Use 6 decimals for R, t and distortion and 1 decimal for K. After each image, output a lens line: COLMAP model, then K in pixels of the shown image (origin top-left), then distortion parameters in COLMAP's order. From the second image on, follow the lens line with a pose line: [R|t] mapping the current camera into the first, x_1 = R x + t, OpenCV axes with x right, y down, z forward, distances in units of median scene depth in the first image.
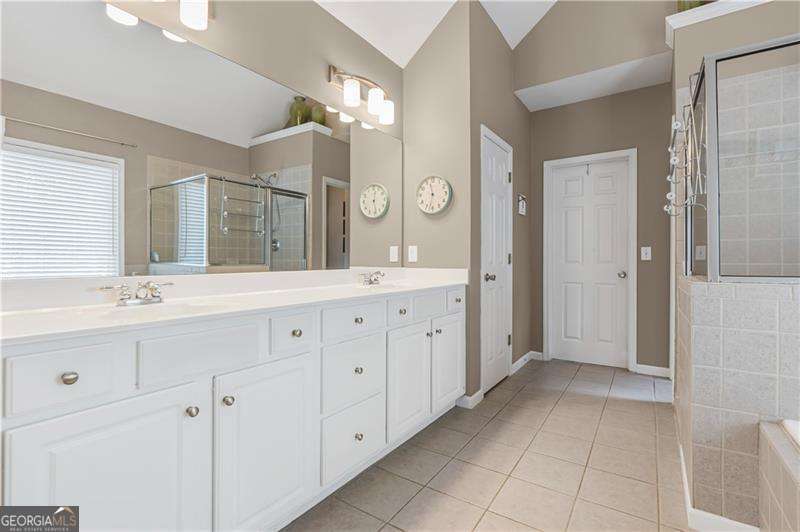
lens RADIAL K [[372.9, 0, 396.0], [0, 372.9, 263.7], [0, 0, 1]] dist [-0.004869, -0.000492]
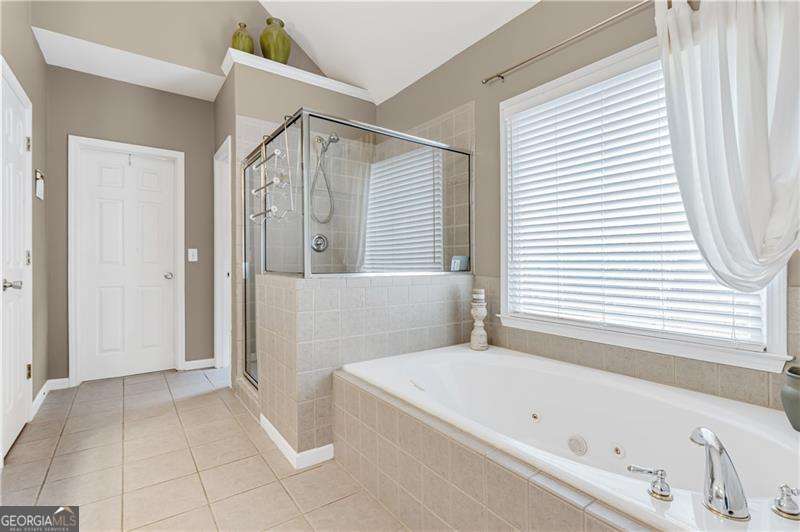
lens RADIAL K [[372.9, 0, 394.3], [0, 372.9, 265.0], [0, 0, 1]] dist [-0.004869, -0.000492]
pose [[0.341050, 0.000319, 0.940045, -0.127413], [-0.000020, 1.000000, -0.000332, 0.000809], [-0.940045, 0.000095, 0.341050, 0.101008]]
